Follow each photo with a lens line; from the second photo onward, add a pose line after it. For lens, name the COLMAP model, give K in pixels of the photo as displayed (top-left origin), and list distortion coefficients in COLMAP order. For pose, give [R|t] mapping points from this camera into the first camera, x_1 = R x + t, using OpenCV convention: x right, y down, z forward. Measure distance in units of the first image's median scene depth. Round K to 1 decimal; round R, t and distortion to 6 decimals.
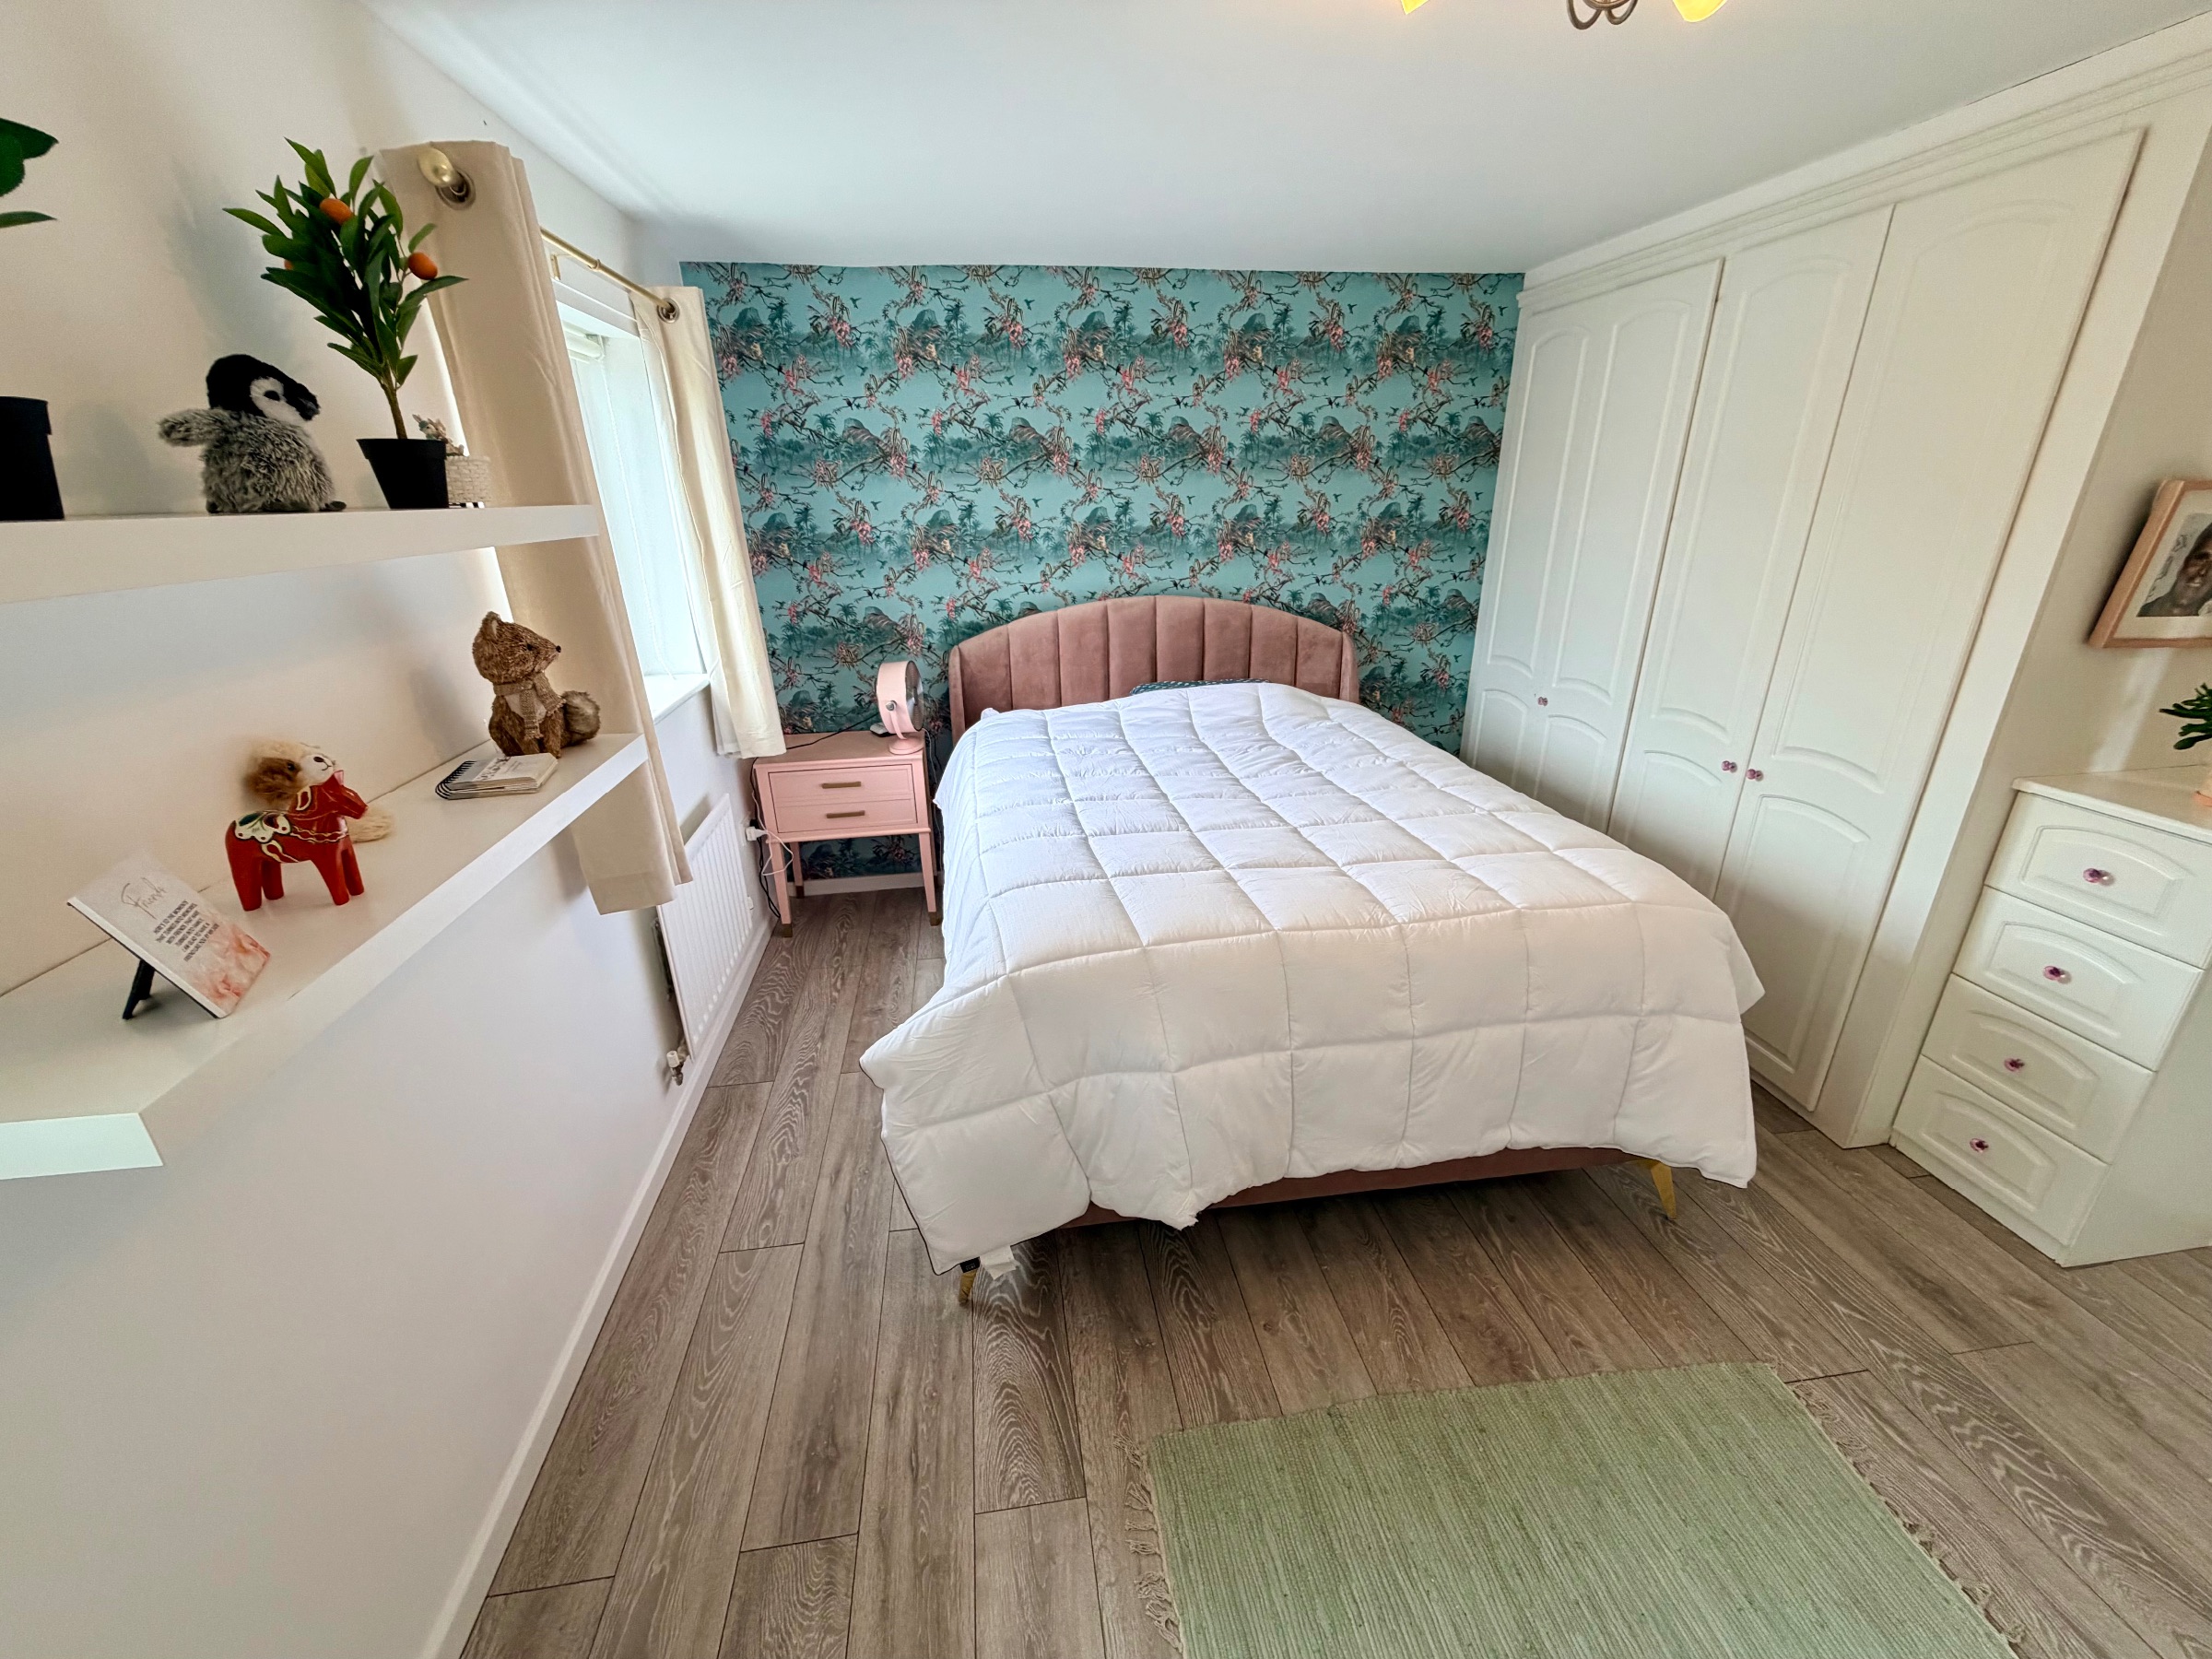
lens RADIAL K [[877.8, 0, 1103.5], [0, 877.8, 834.0], [0, 0, 1]] dist [-0.002301, -0.000354]
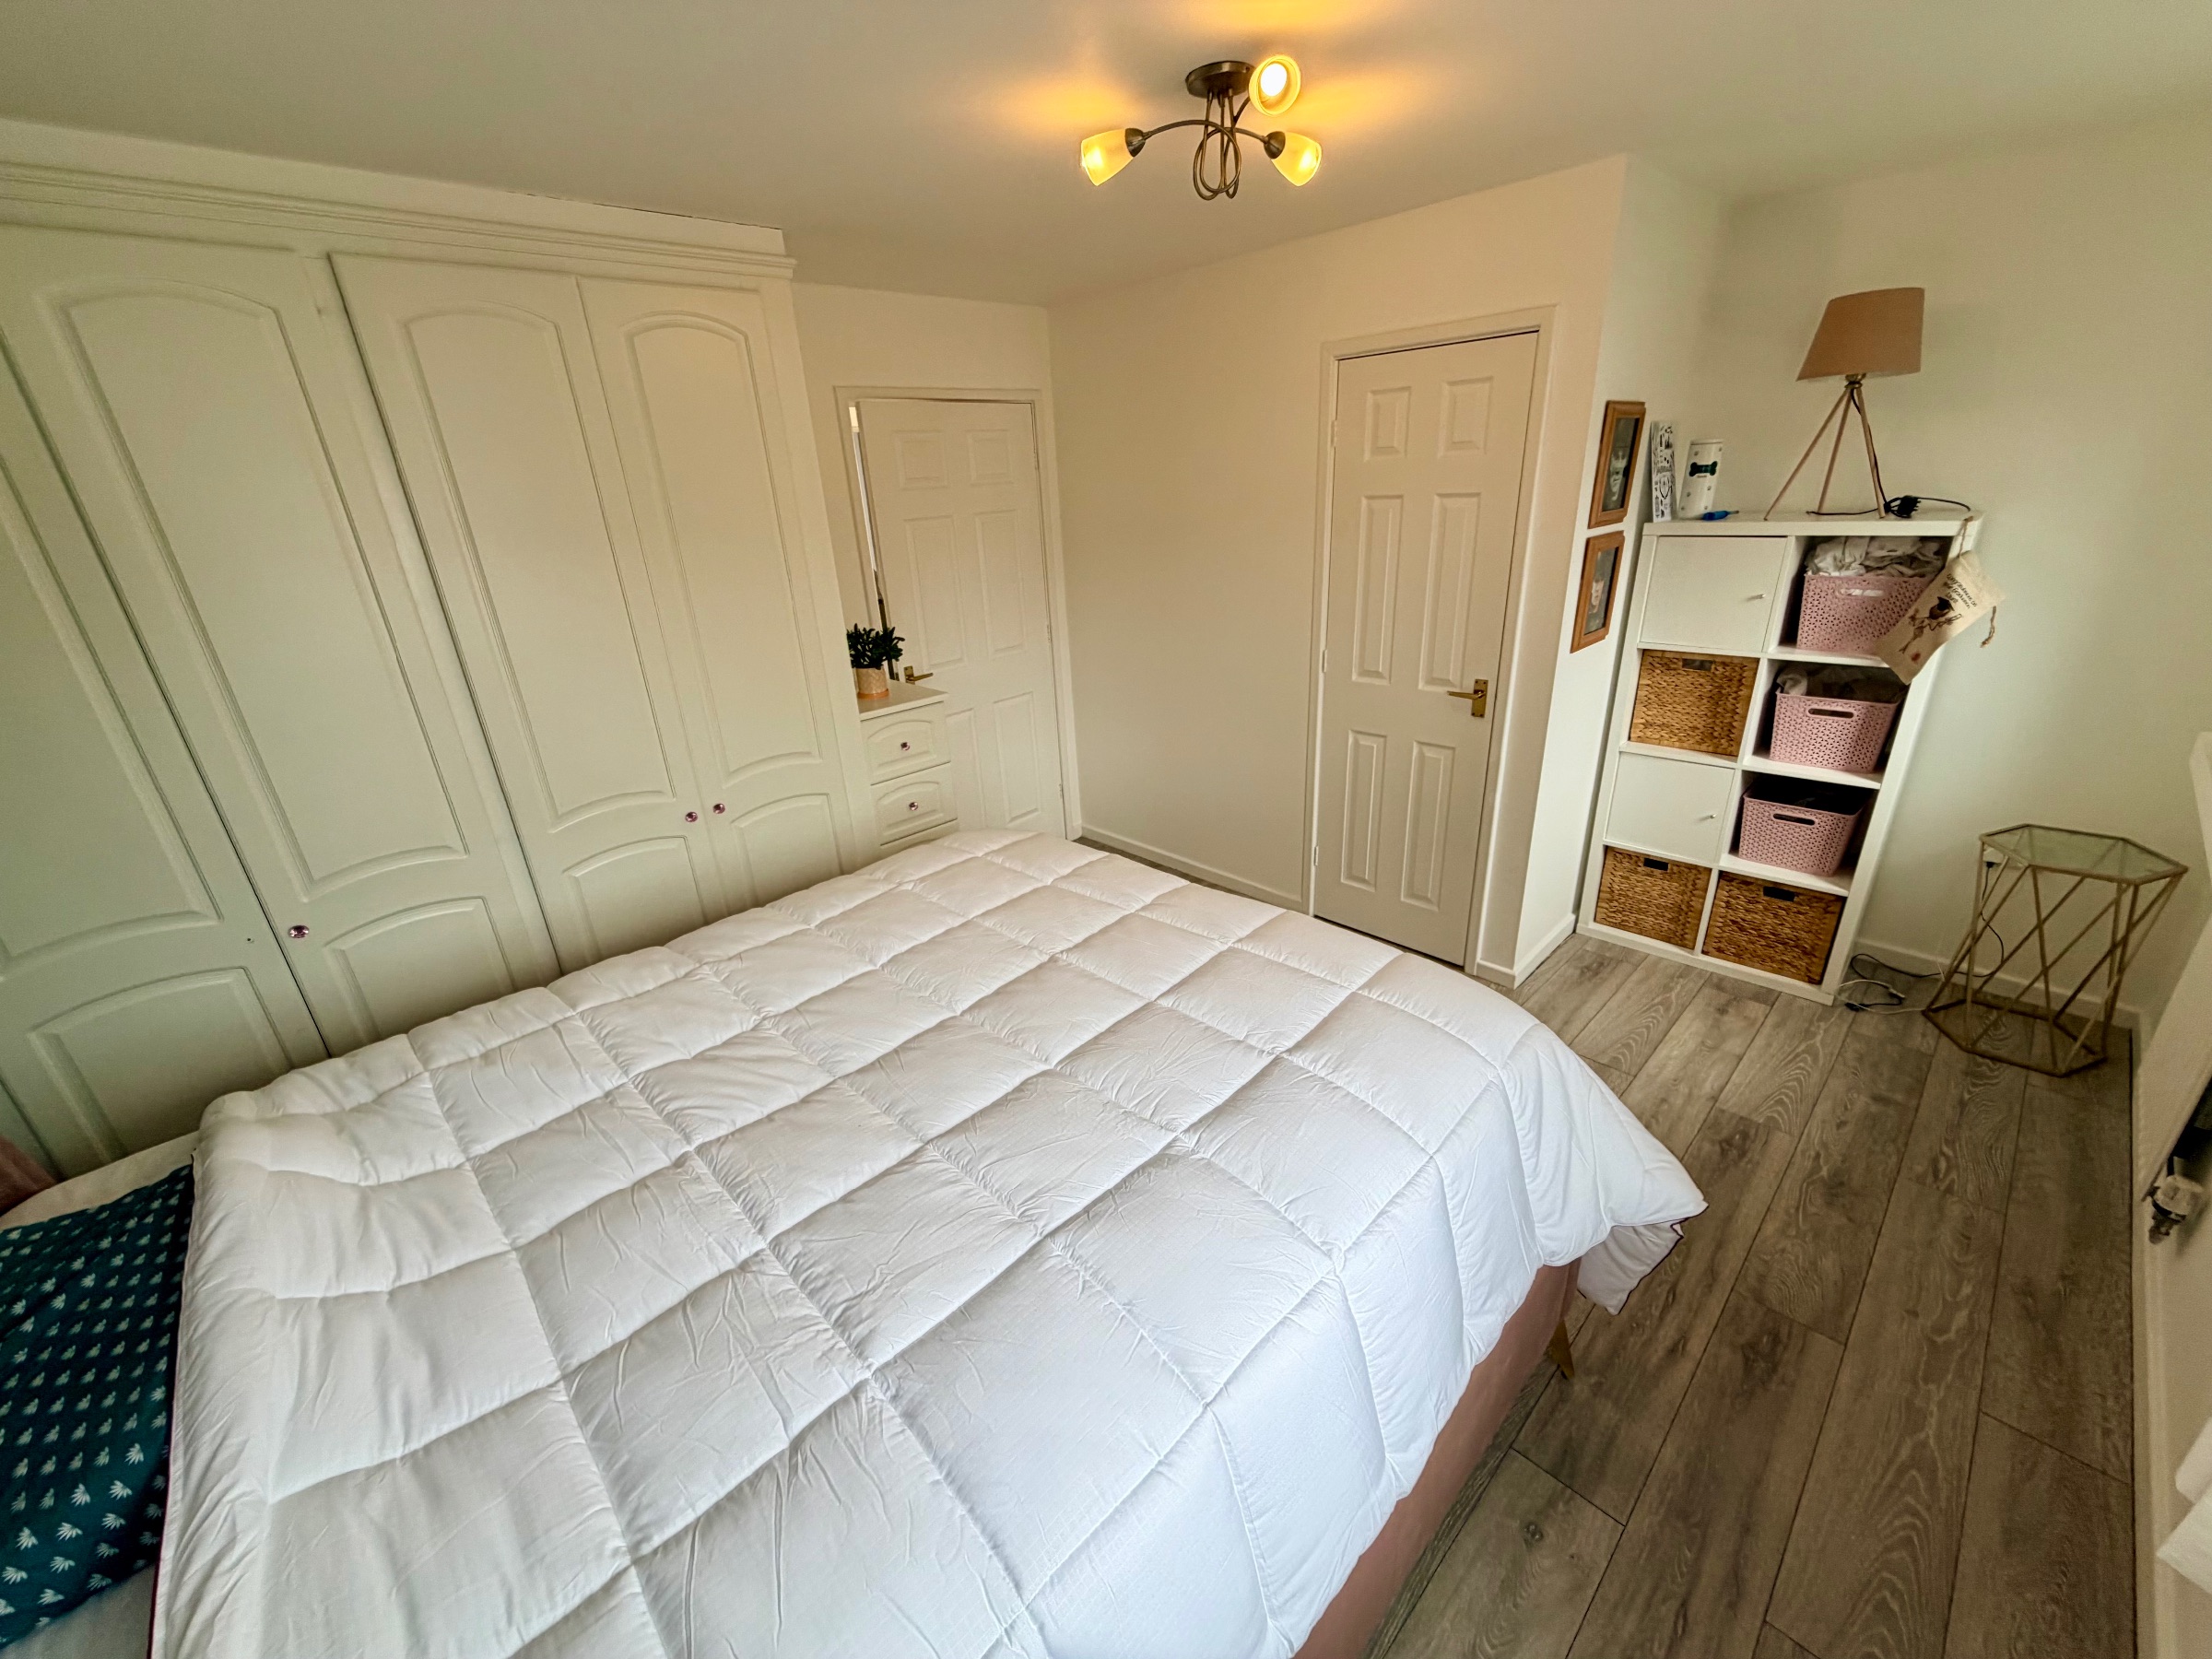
lens RADIAL K [[877.8, 0, 1109.3], [0, 877.8, 829.7], [0, 0, 1]] dist [-0.002301, -0.000354]
pose [[-0.579402, -0.257233, 0.773385, -0.346008], [0.360696, 0.769986, 0.526327, -0.437122], [-0.730884, 0.583912, -0.353348, 1.055621]]
